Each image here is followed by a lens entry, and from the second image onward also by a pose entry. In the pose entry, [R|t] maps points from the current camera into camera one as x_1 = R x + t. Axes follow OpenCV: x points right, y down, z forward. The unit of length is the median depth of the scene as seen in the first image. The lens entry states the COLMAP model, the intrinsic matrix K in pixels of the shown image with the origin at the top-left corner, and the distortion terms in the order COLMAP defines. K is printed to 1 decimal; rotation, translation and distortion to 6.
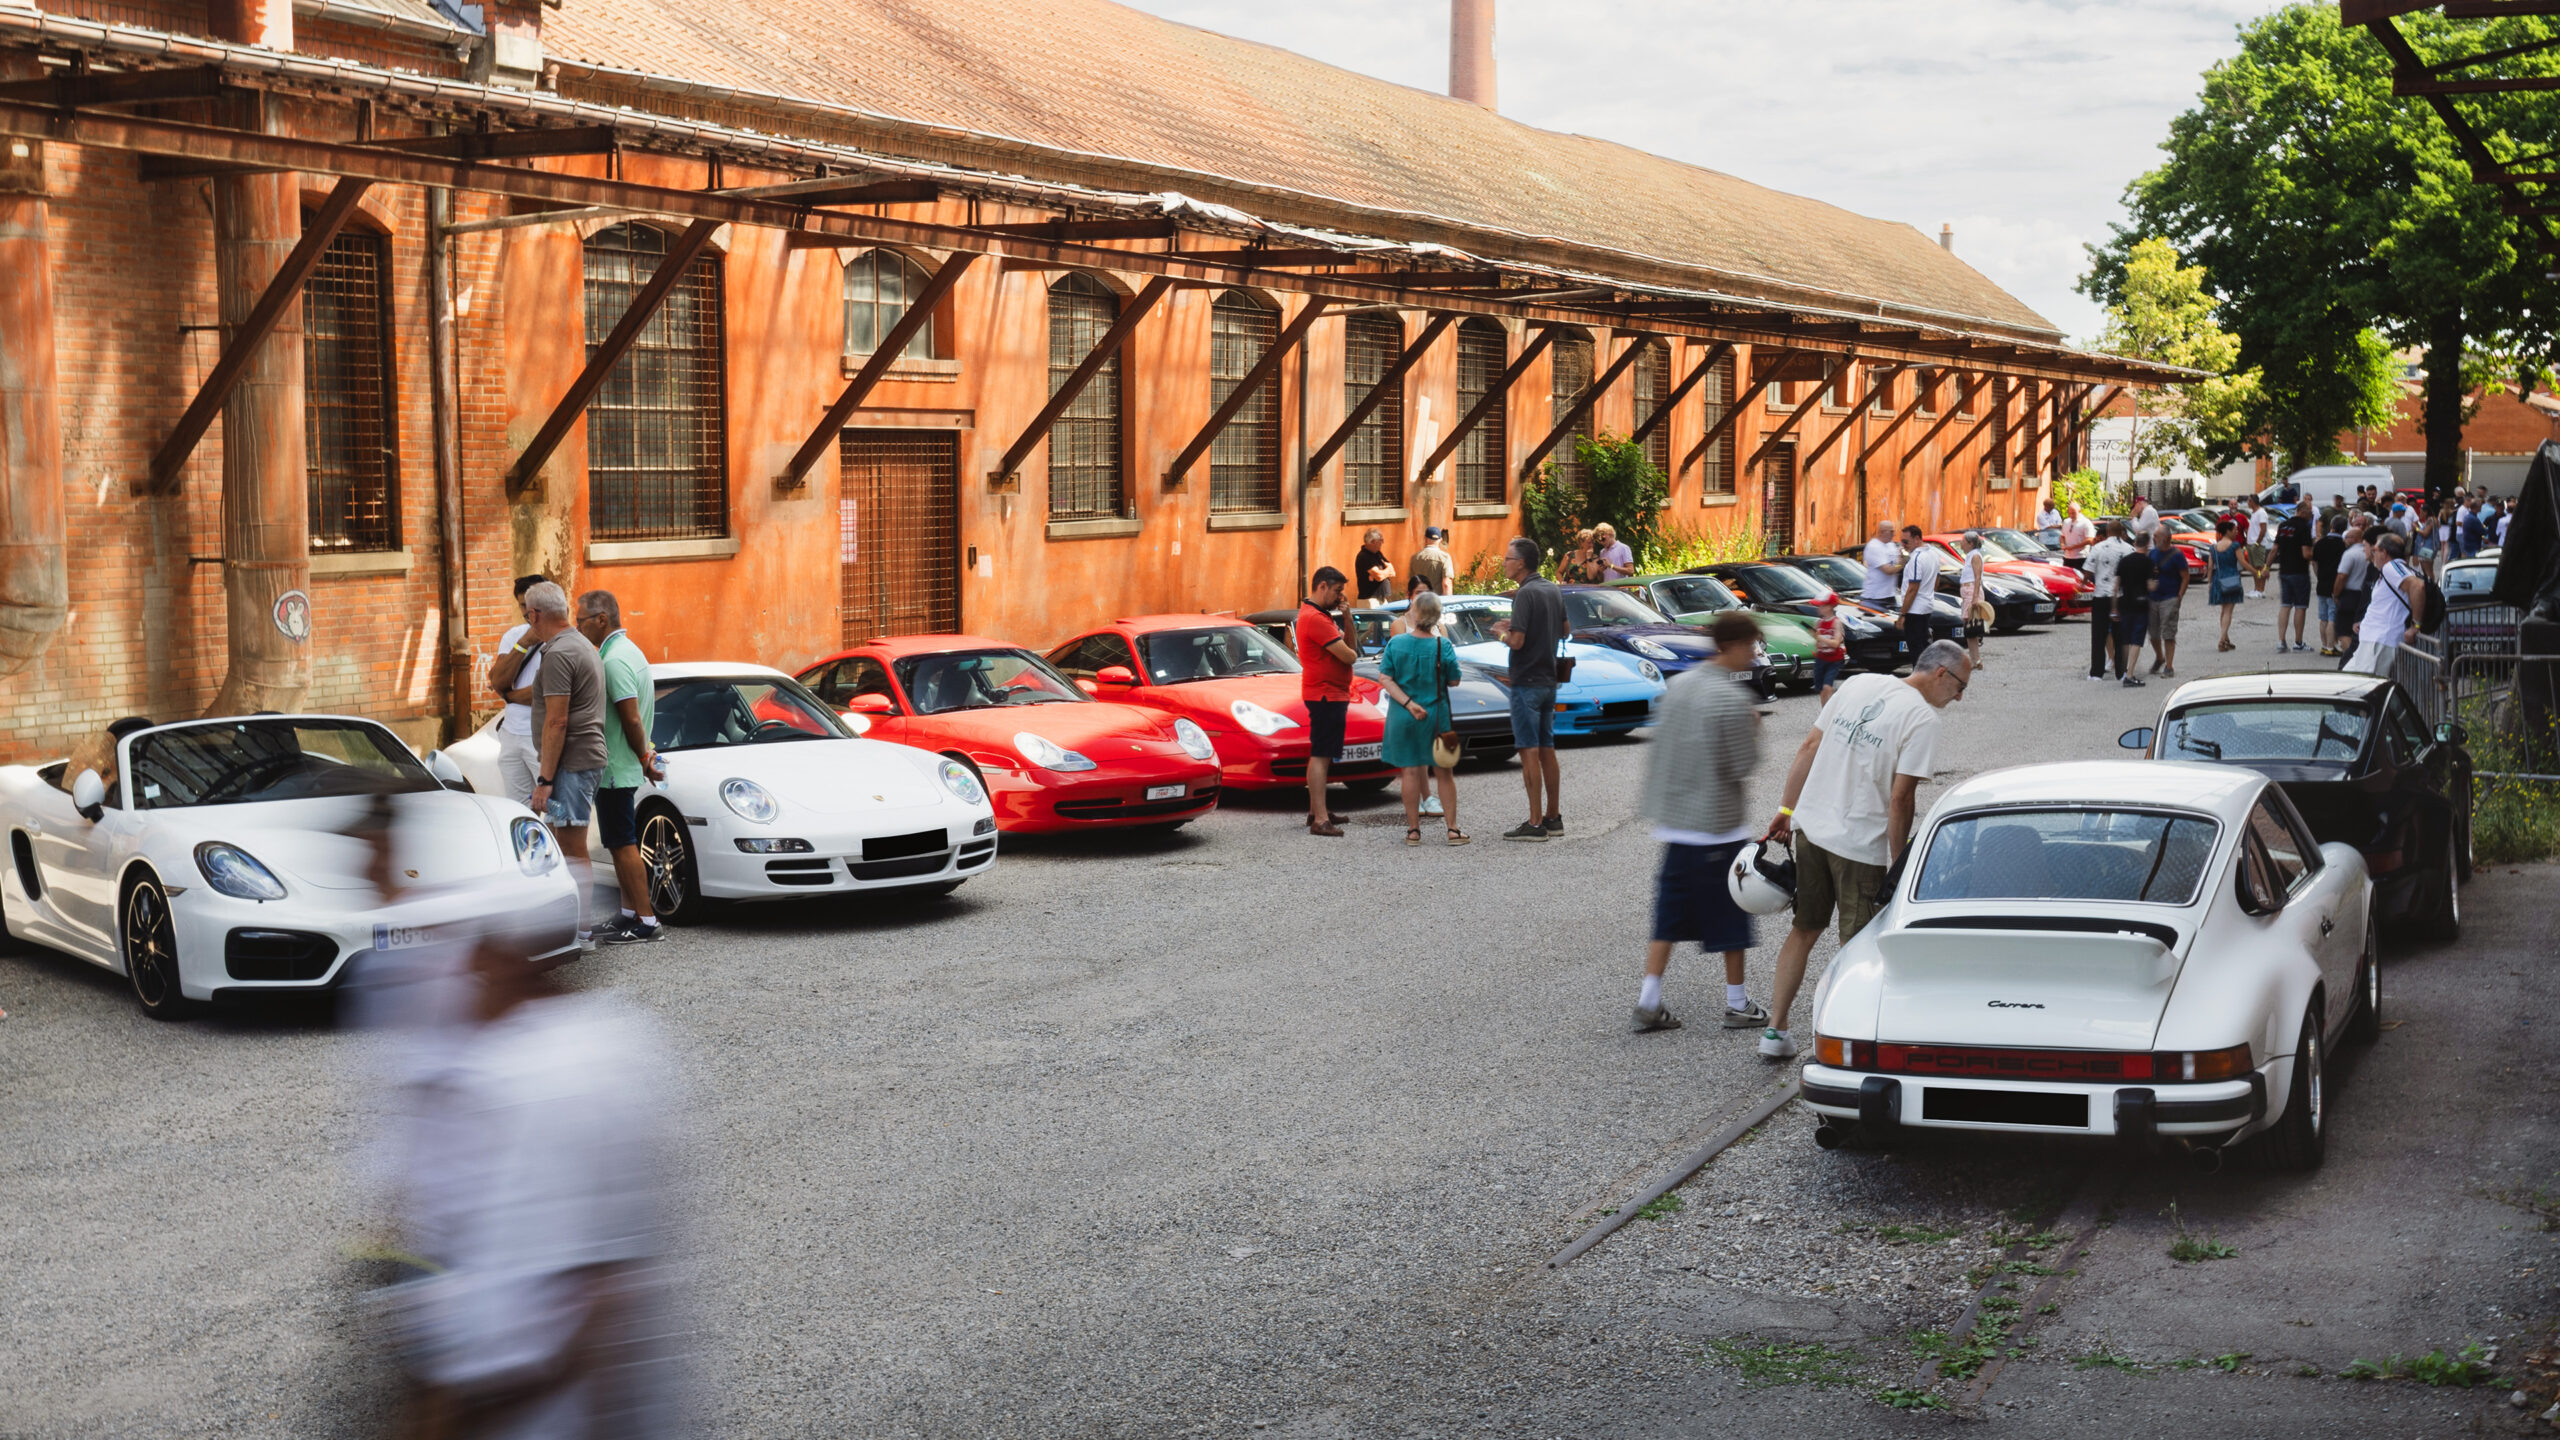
lens RADIAL K [[3060.0, 0, 1290.5], [0, 3060.0, 746.8], [0, 0, 1]] dist [-0.015320, 0.000000]
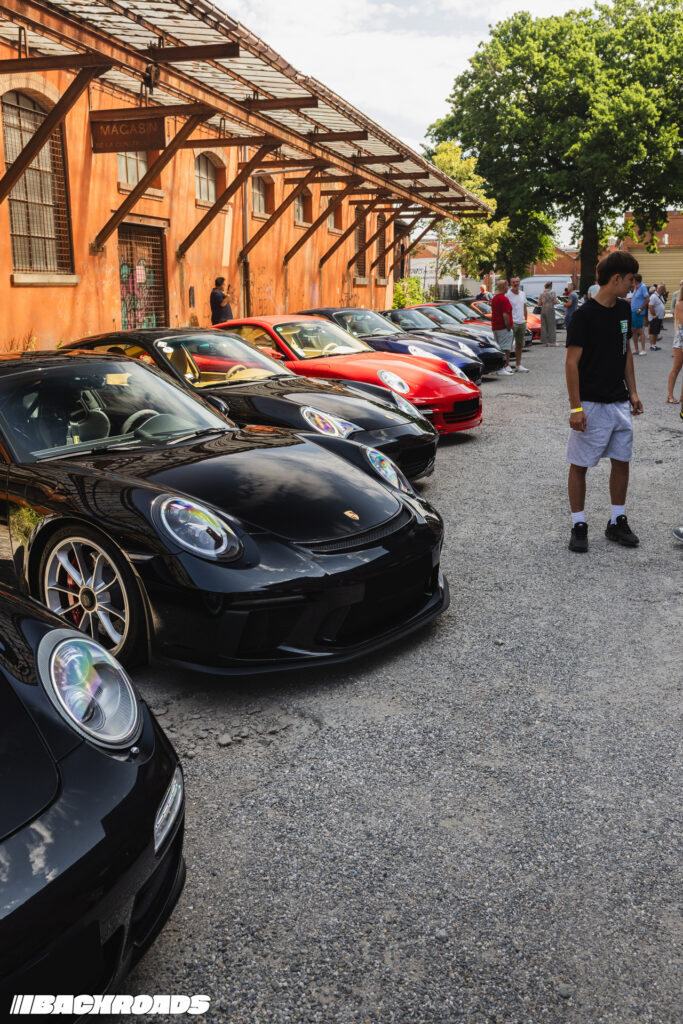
lens RADIAL K [[995.4, 0, 338.3], [0, 995.4, 514.1], [0, 0, 1]] dist [-0.002757, 0.000000]
pose [[0.980846, -0.046718, 0.189098, 0.143979], [0.022760, 0.991649, 0.126943, -0.040962], [-0.193449, -0.120208, 0.973718, 0.600349]]
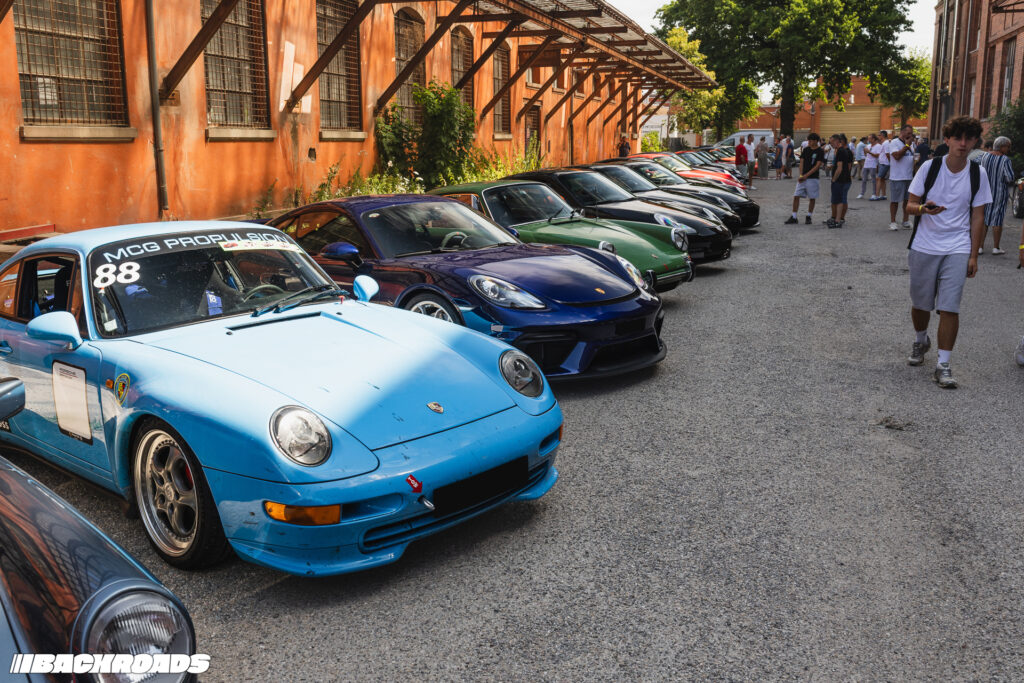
lens RADIAL K [[995.4, 0, 511.9], [0, 995.4, 341.1], [0, 0, 1]] dist [-0.002757, 0.000000]
pose [[0.984559, -0.038823, 0.170695, 0.041107], [0.021301, 0.994422, 0.103305, -0.021920], [-0.173753, -0.098074, 0.979894, 0.392435]]
